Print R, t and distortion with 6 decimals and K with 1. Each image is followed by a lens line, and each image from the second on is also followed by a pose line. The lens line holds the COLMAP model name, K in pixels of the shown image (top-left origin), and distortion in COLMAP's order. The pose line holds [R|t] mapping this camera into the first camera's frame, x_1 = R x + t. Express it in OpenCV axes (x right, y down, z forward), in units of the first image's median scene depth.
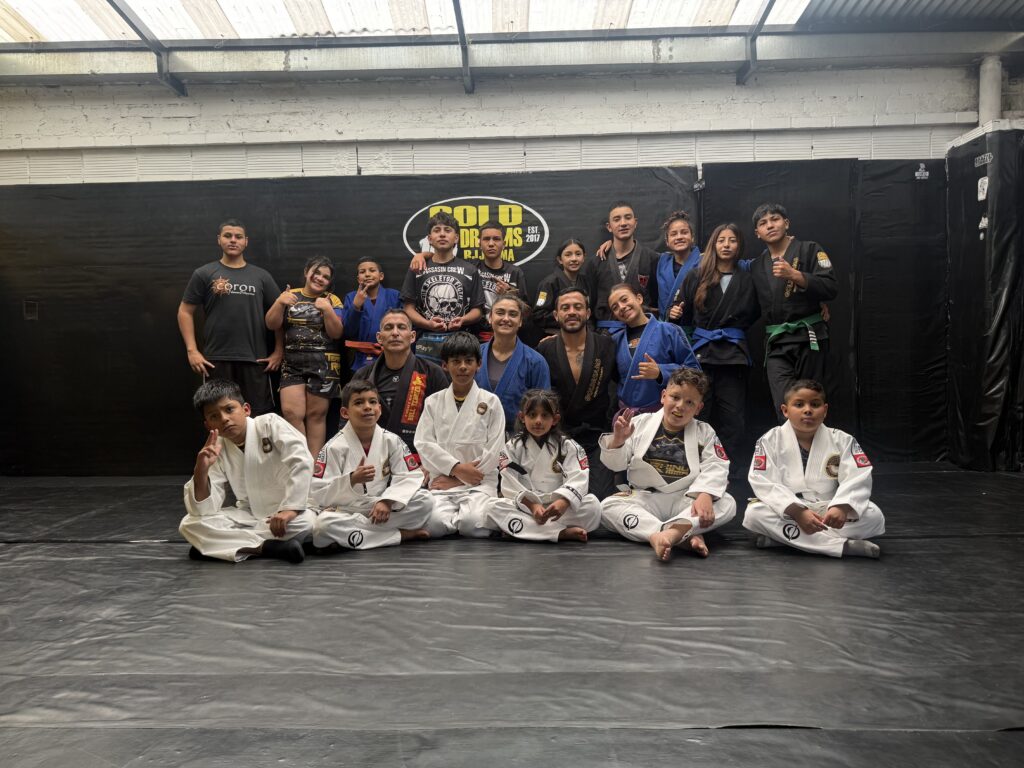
lens RADIAL K [[696.7, 0, 514.3], [0, 696.7, 383.7], [0, 0, 1]] dist [0.028591, -0.019462]
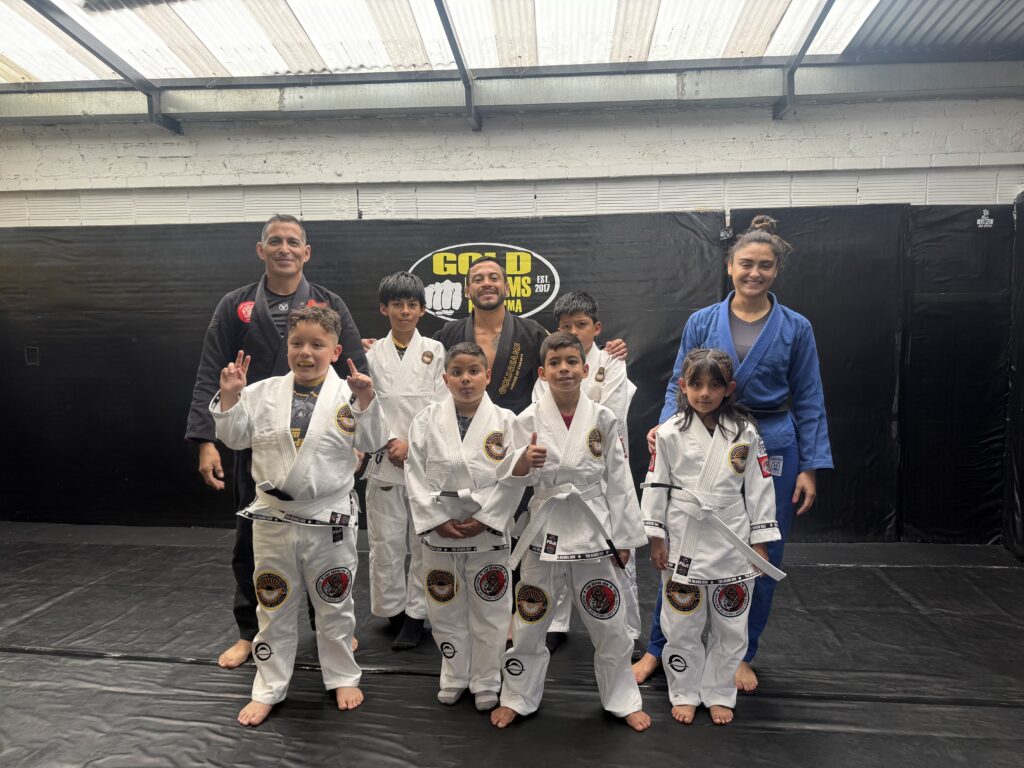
lens RADIAL K [[696.7, 0, 514.1], [0, 696.7, 386.9], [0, 0, 1]] dist [0.028591, -0.019462]
pose [[0.997256, 0.018225, -0.071756, 0.058723], [-0.014990, 0.998858, 0.045358, -0.121851], [0.072501, -0.044158, 0.996390, 0.071024]]
